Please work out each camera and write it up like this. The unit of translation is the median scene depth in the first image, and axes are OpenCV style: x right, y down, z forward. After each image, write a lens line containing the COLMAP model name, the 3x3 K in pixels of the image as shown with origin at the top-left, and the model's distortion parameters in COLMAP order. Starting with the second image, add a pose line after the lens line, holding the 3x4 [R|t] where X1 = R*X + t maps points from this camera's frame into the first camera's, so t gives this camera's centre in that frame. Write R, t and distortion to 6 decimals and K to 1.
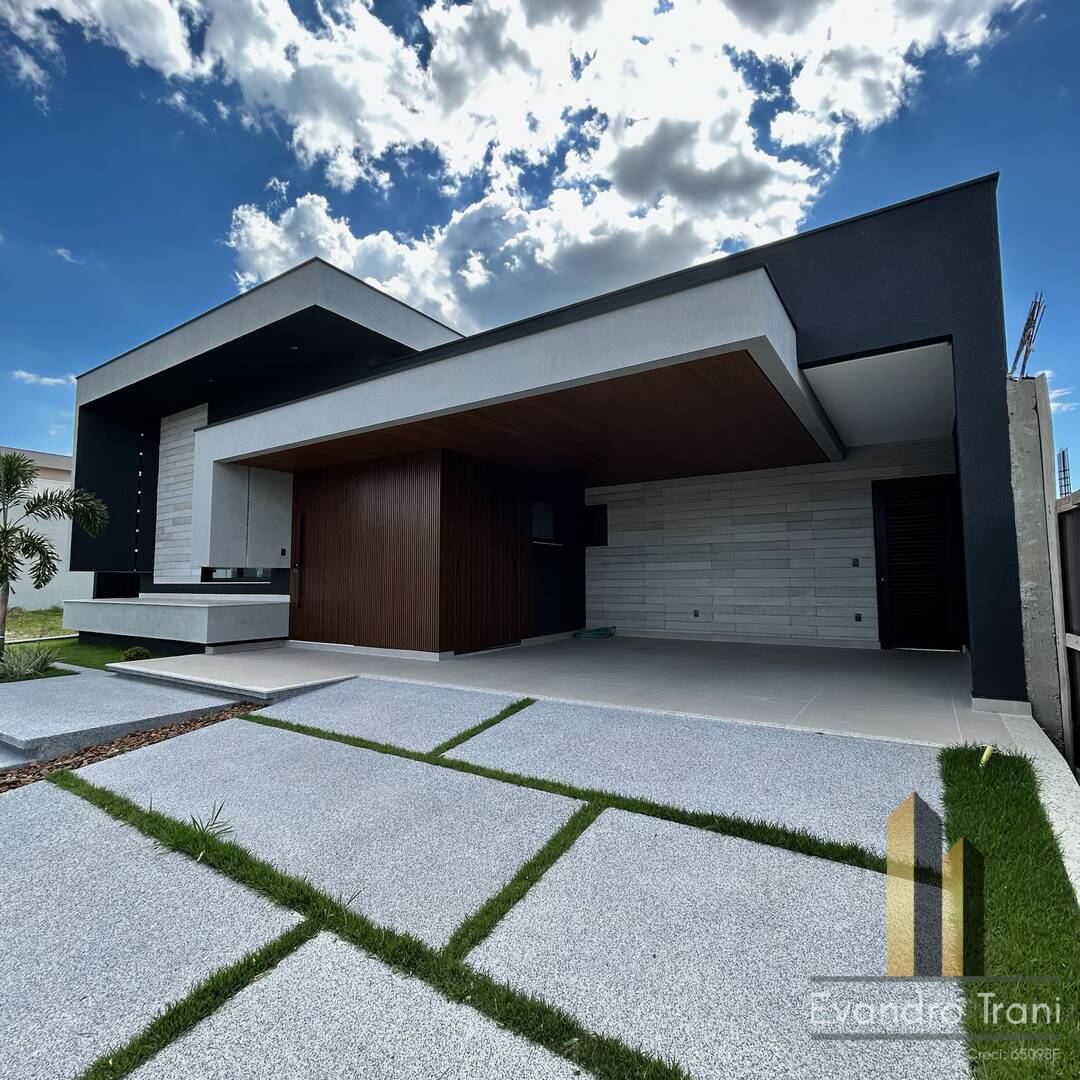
lens RADIAL K [[573.1, 0, 538.8], [0, 573.1, 518.5], [0, 0, 1]] dist [0.000036, -0.025180]
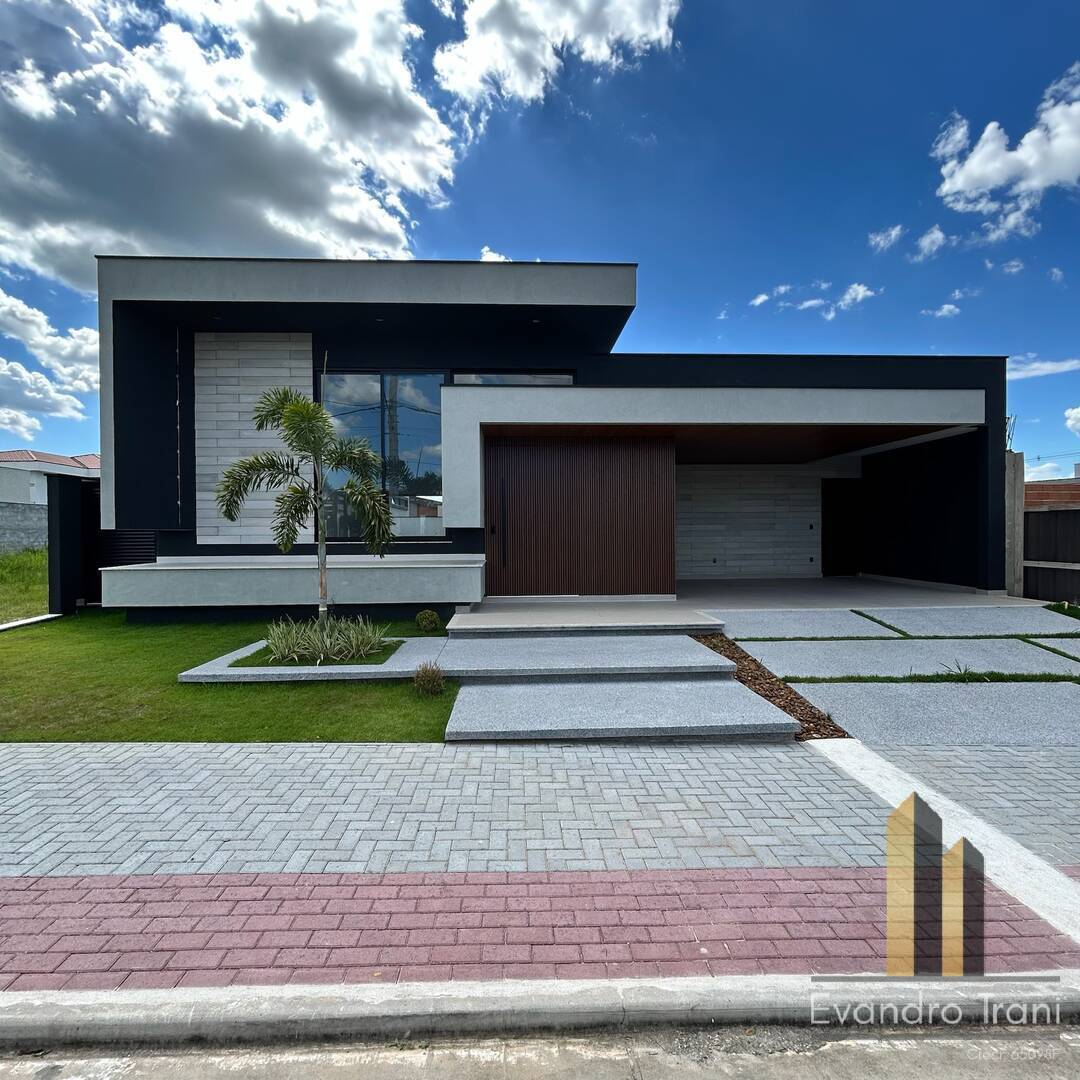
lens RADIAL K [[591.2, 0, 540.0], [0, 591.2, 540.0], [0, 0, 1]] dist [-0.041542, 0.029818]
pose [[0.809563, -0.006732, 0.586995, -0.939266], [-0.062550, 0.993252, 0.097659, -0.002137], [-0.583691, -0.115777, 0.803679, 0.074283]]
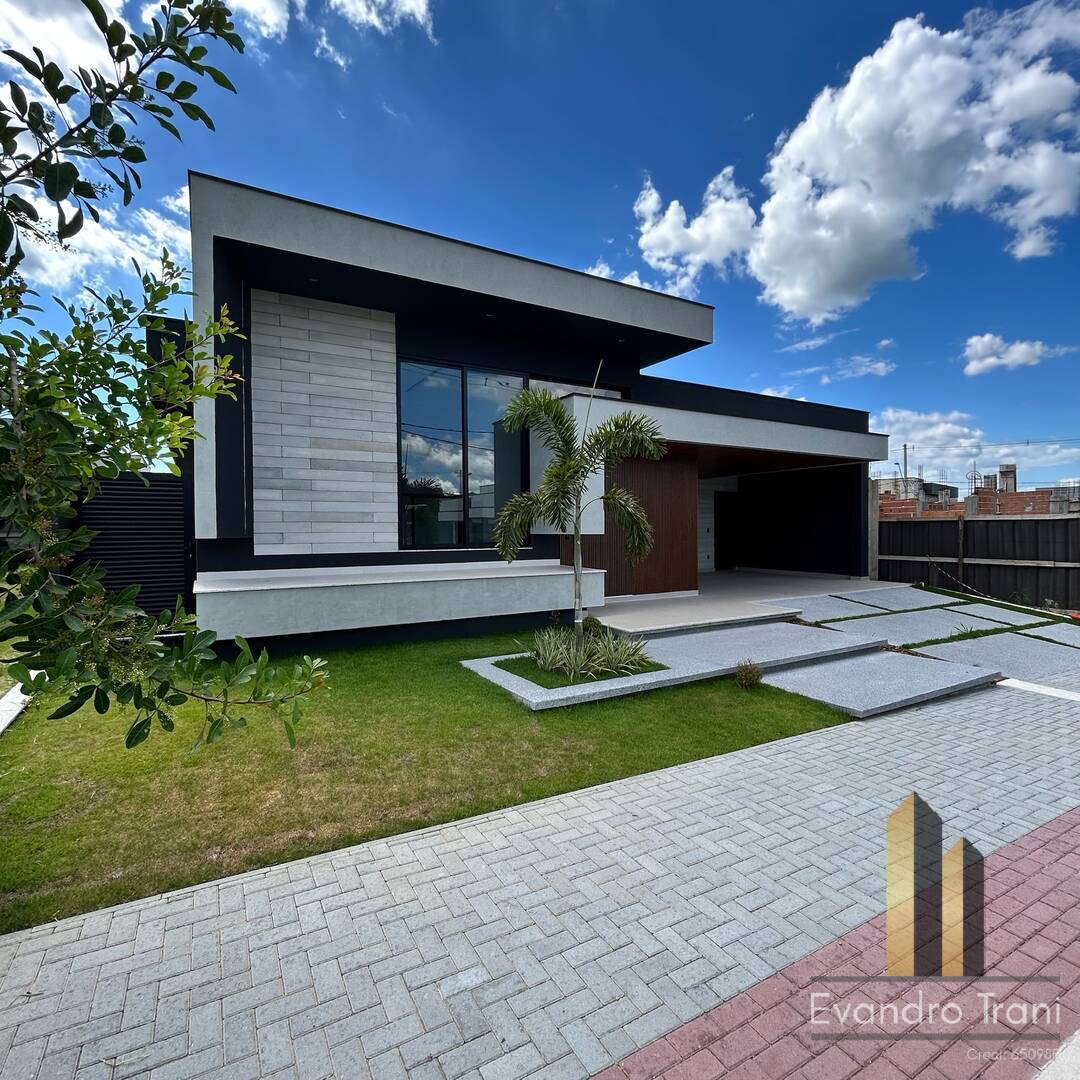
lens RADIAL K [[585.2, 0, 537.5], [0, 585.2, 551.0], [0, 0, 1]] dist [0.001305, 0.001170]
pose [[0.452482, -0.031664, 0.891211, -1.365748], [-0.095130, 0.991953, 0.083542, 0.029843], [-0.886685, -0.122582, 0.445829, 0.520616]]
